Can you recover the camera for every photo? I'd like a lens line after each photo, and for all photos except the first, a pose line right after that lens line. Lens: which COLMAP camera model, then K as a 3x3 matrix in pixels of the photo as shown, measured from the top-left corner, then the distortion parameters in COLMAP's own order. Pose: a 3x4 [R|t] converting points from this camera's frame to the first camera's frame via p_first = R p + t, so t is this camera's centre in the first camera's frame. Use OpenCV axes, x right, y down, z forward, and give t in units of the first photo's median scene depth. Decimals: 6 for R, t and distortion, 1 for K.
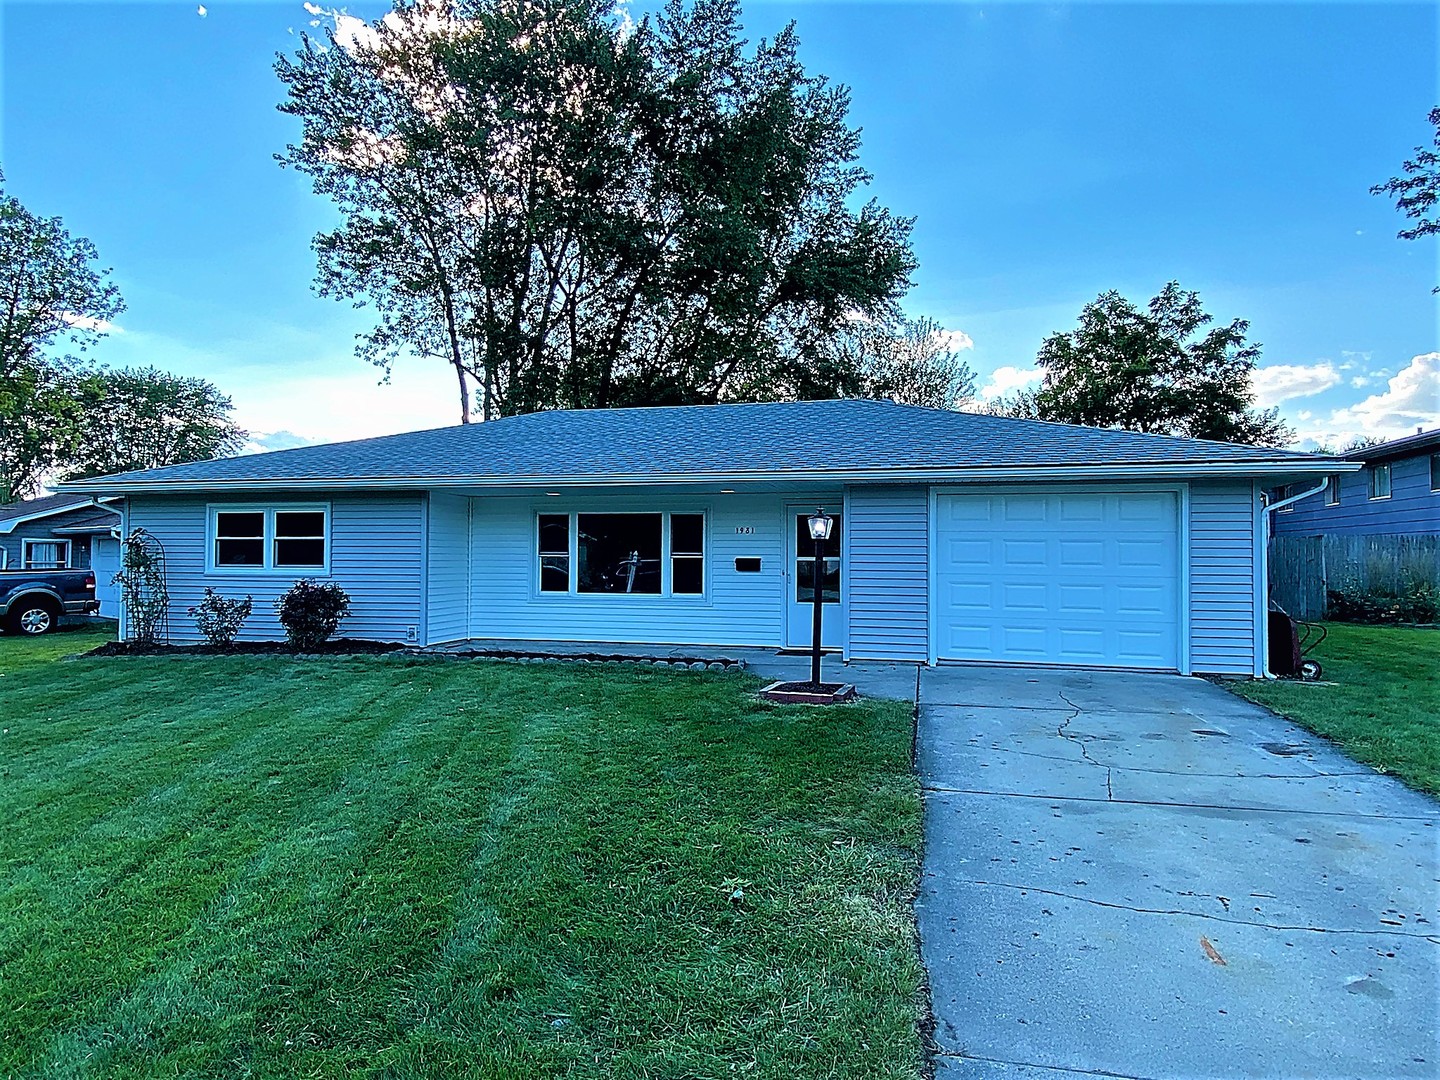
lens RADIAL K [[881.0, 0, 720.0], [0, 881.0, 534.8], [0, 0, 1]] dist [0.040763, -0.000020]
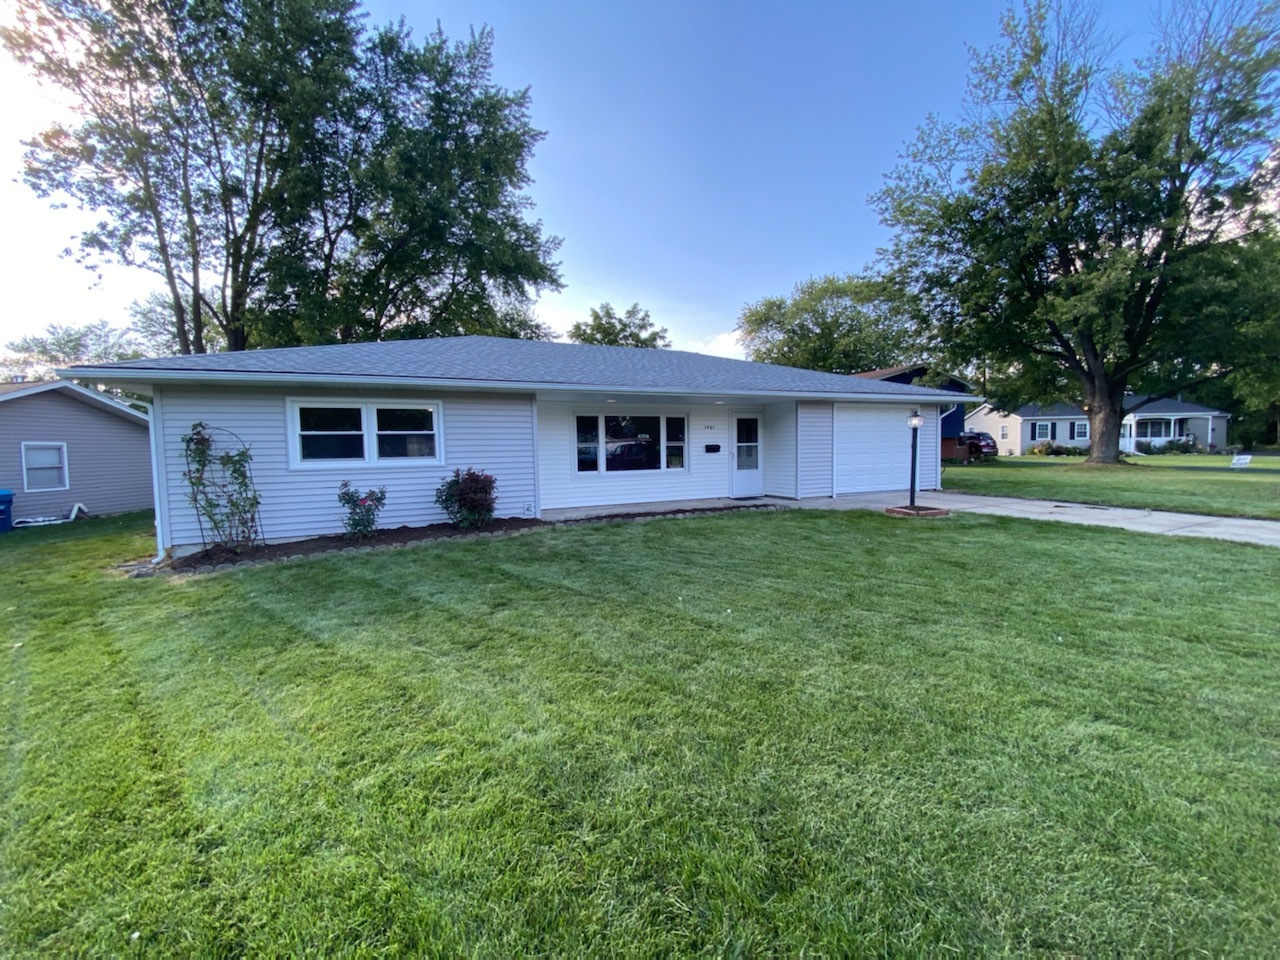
lens RADIAL K [[522.5, 0, 637.0], [0, 522.5, 476.2], [0, 0, 1]] dist [0.042327, -0.028202]
pose [[0.790713, -0.051965, 0.609977, -0.628375], [0.009391, 0.997303, 0.072788, 0.012990], [-0.612115, -0.051826, 0.789069, 0.311522]]
